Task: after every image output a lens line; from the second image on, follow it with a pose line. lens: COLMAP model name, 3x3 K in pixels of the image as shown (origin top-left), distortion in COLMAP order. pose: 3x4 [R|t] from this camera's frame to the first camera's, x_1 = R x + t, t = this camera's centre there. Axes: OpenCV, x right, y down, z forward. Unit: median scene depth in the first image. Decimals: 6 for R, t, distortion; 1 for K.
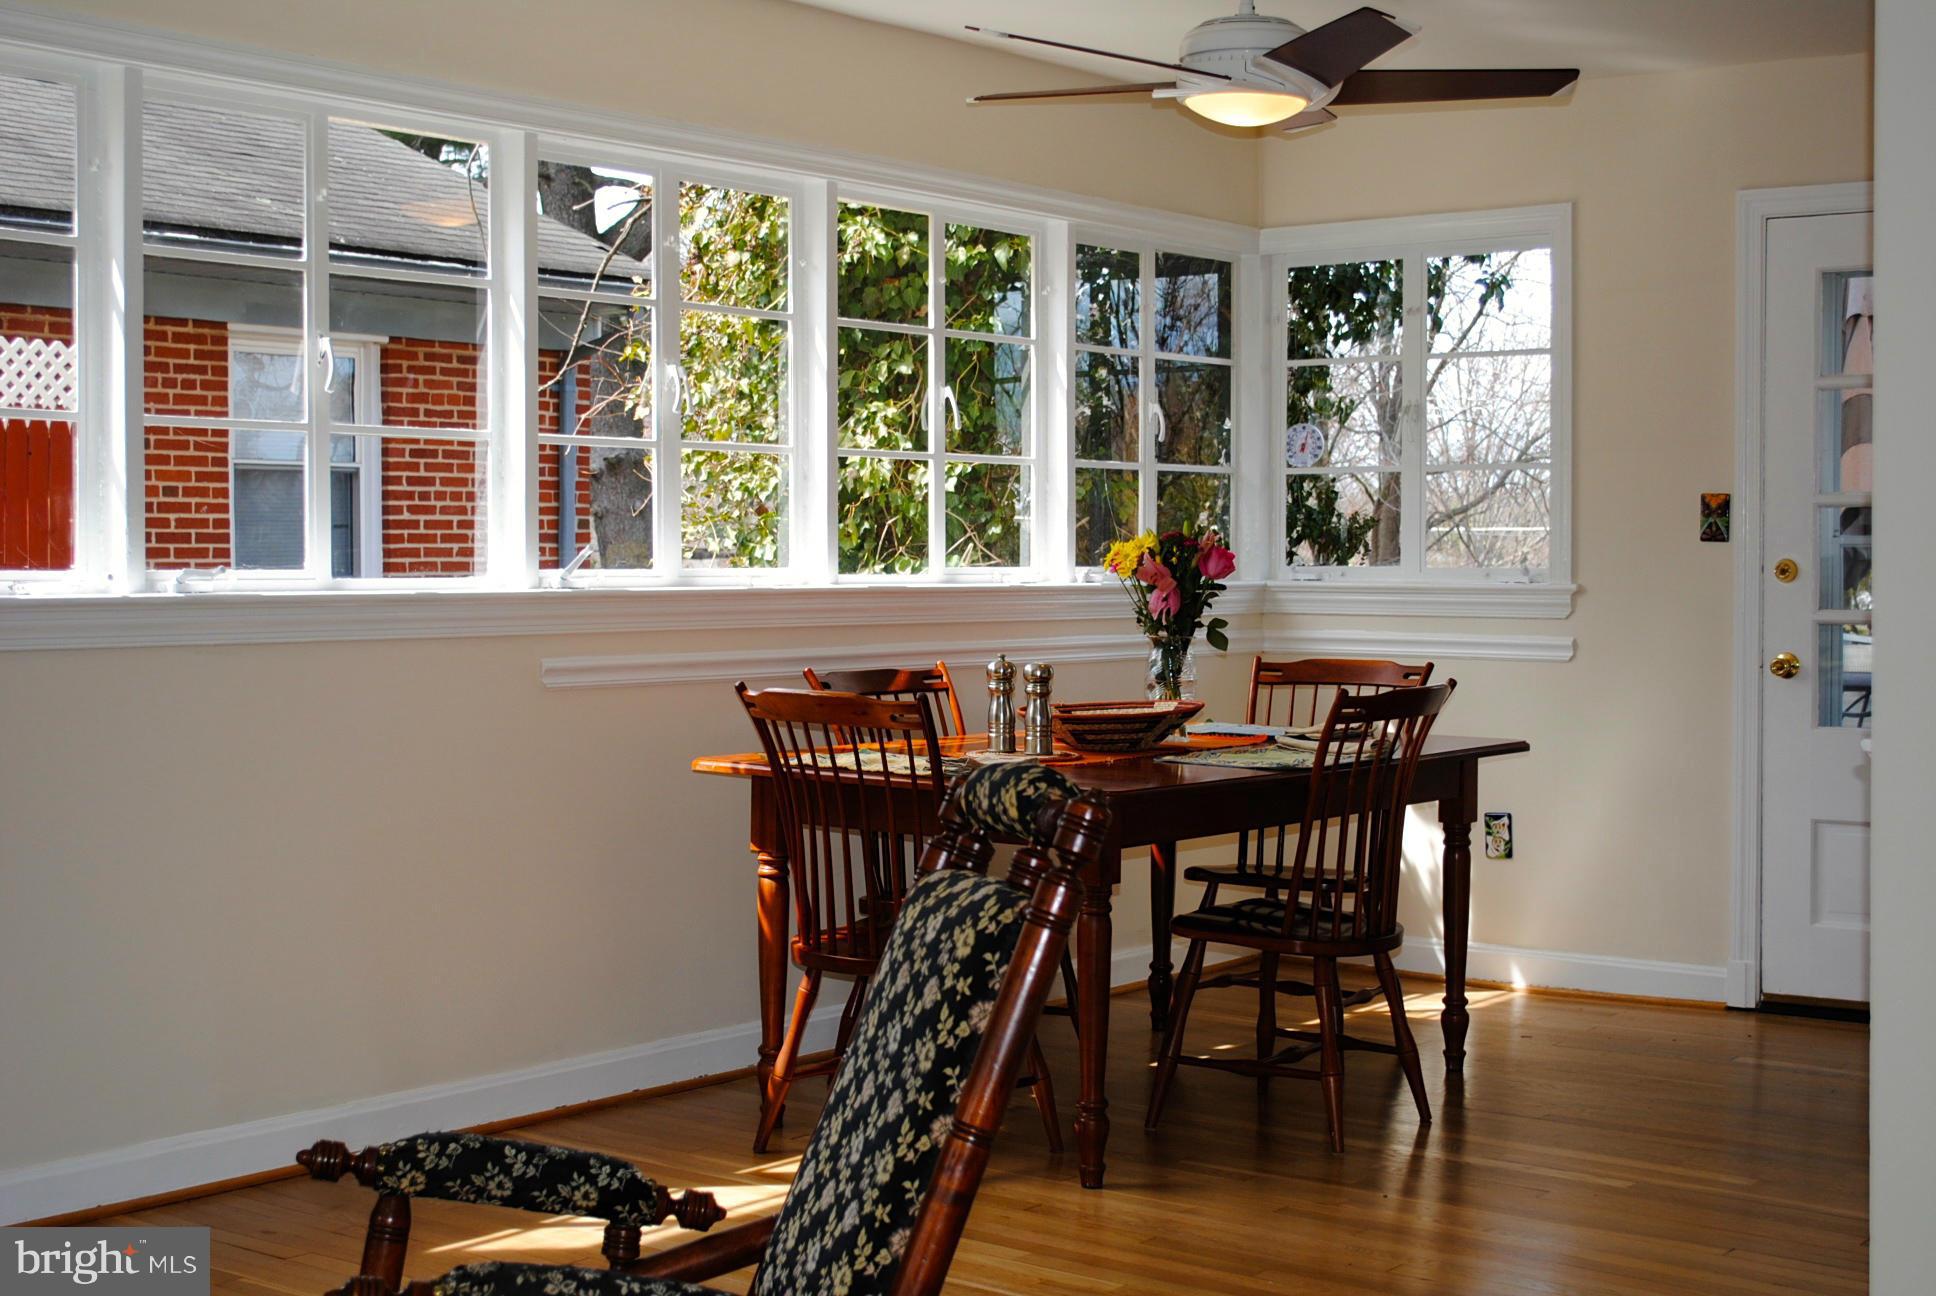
lens RADIAL K [[2805.1, 0, 970.7], [0, 2805.1, 612.9], [0, 0, 1]] dist [0.018834, 0.042466]
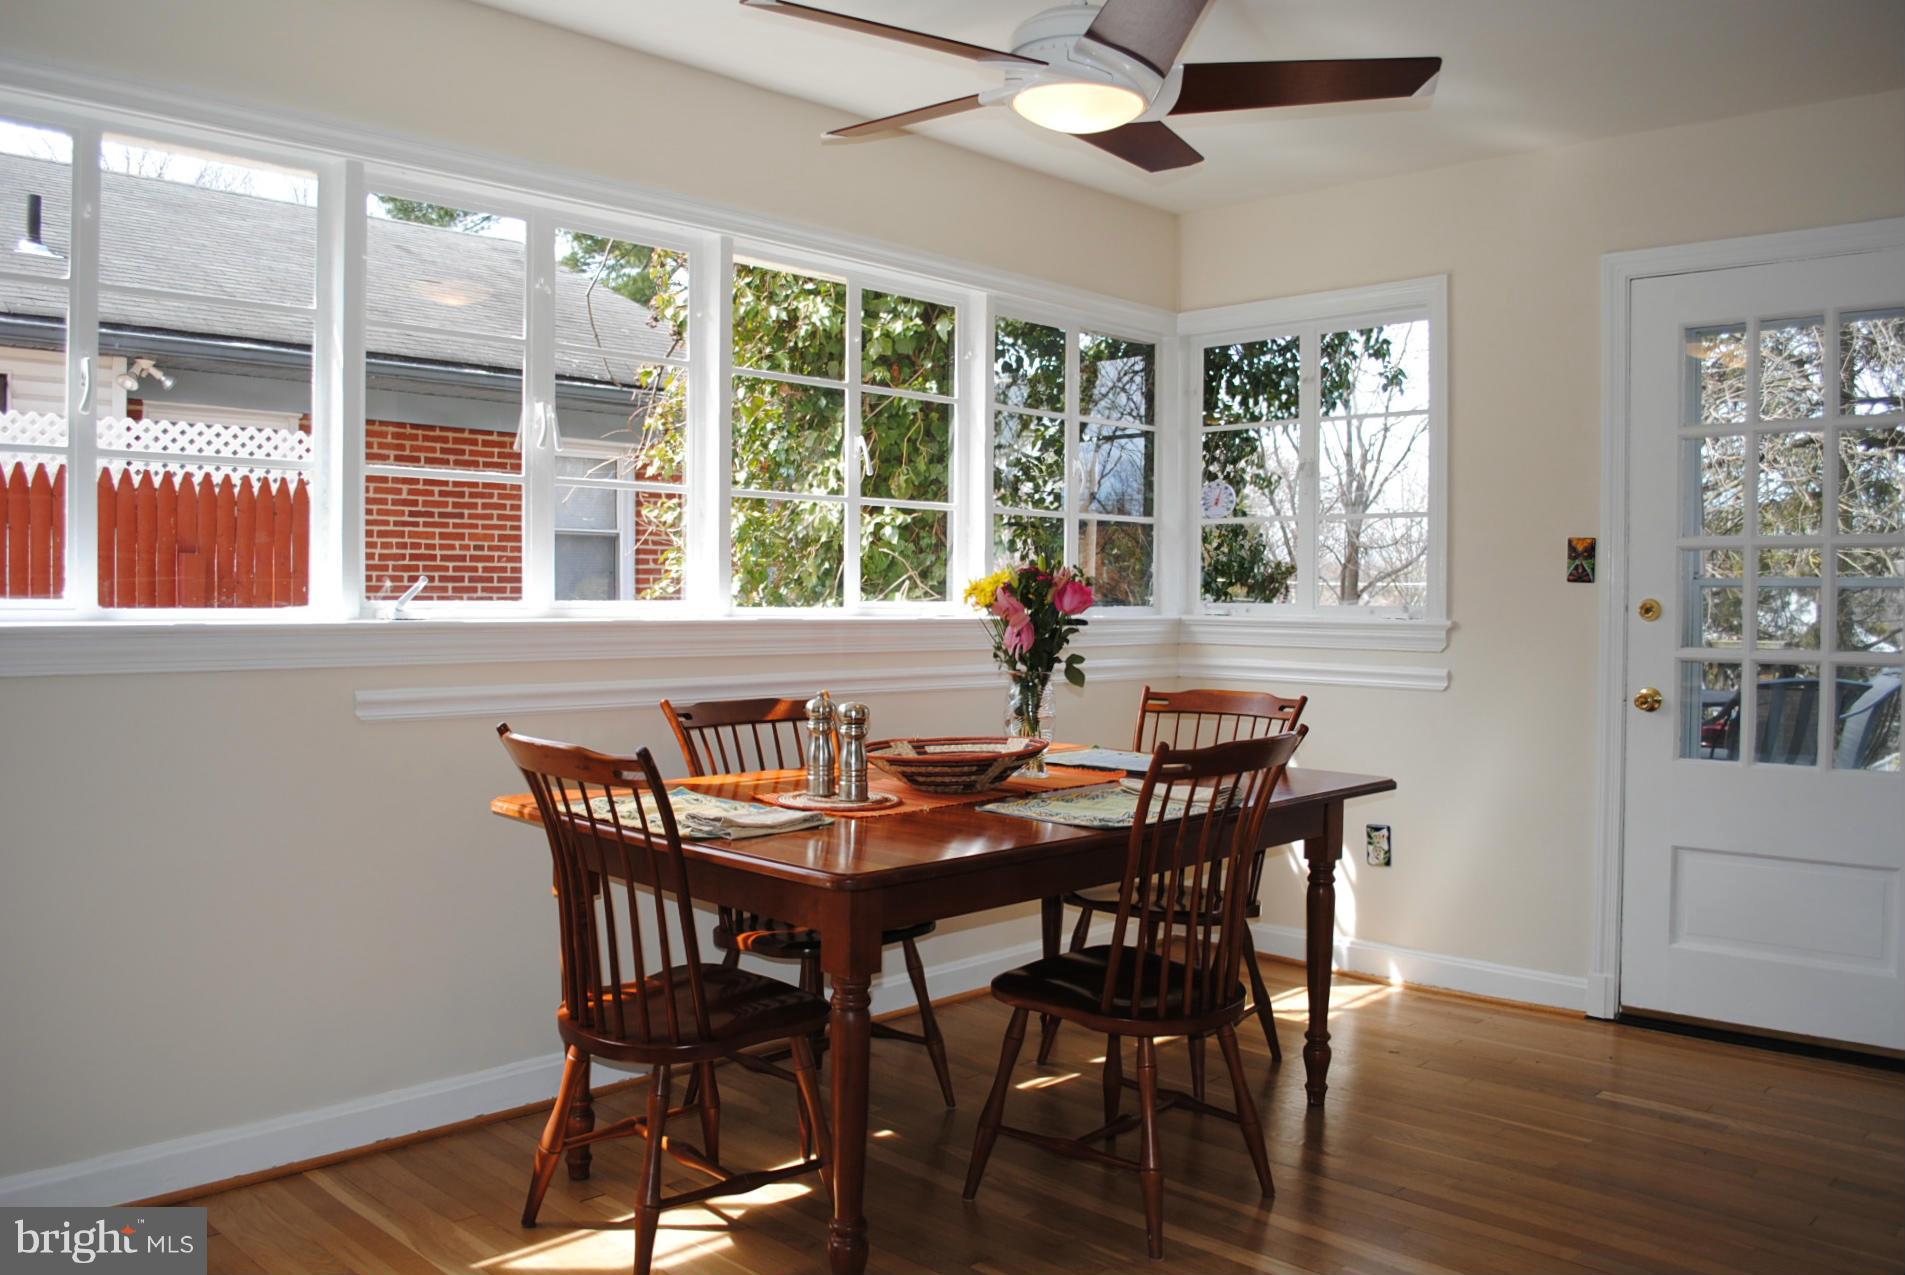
lens RADIAL K [[1505.6, 0, 980.6], [0, 1505.6, 623.8], [0, 0, 1]] dist [-0.059621, 0.002786]
pose [[0.994221, 0.007896, -0.107066, 0.099241], [-0.008170, 0.999964, -0.002120, -0.006613], [0.107045, 0.002983, 0.994250, 0.414544]]
